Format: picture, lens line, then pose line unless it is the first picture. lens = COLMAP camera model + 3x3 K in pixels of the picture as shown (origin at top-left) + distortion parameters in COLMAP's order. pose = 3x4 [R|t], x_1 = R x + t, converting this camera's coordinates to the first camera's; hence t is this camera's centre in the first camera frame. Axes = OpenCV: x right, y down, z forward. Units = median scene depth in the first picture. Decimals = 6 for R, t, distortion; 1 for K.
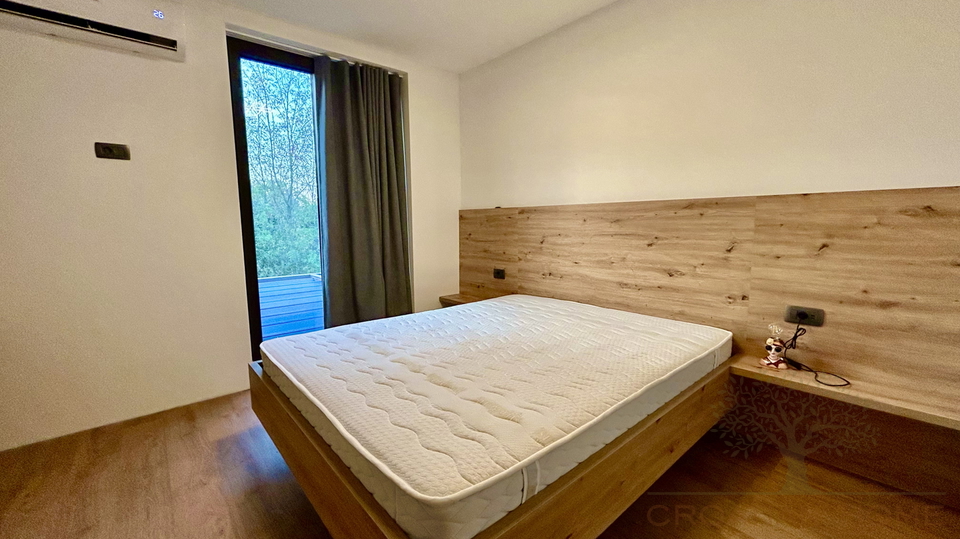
lens RADIAL K [[388.7, 0, 480.0], [0, 388.7, 269.5], [0, 0, 1]] dist [-0.001383, 0.000000]
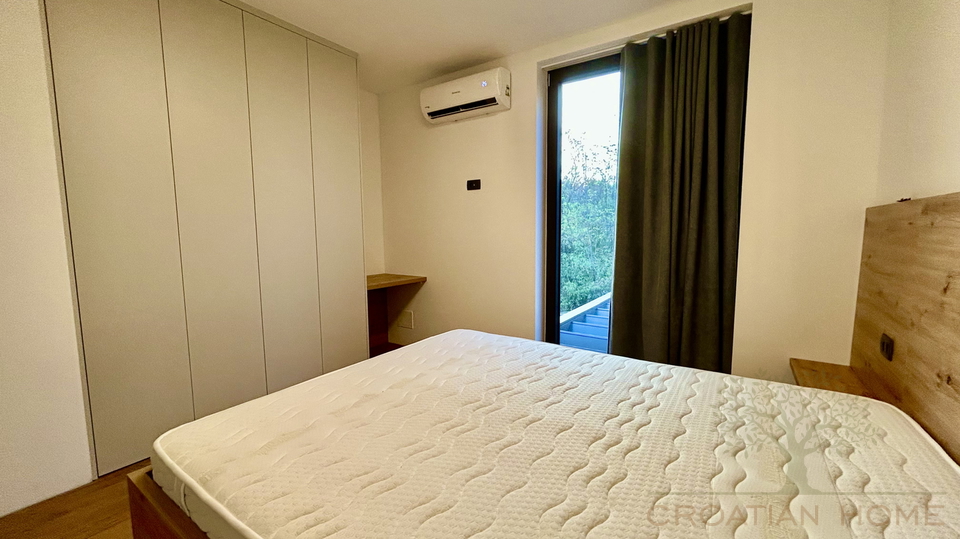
lens RADIAL K [[388.7, 0, 480.0], [0, 388.7, 269.5], [0, 0, 1]] dist [-0.001383, 0.000000]
pose [[0.251644, 0.102607, -0.962365, 0.405617], [-0.111563, 0.990811, 0.076468, -0.068264], [0.961368, 0.088122, 0.260779, 0.472119]]
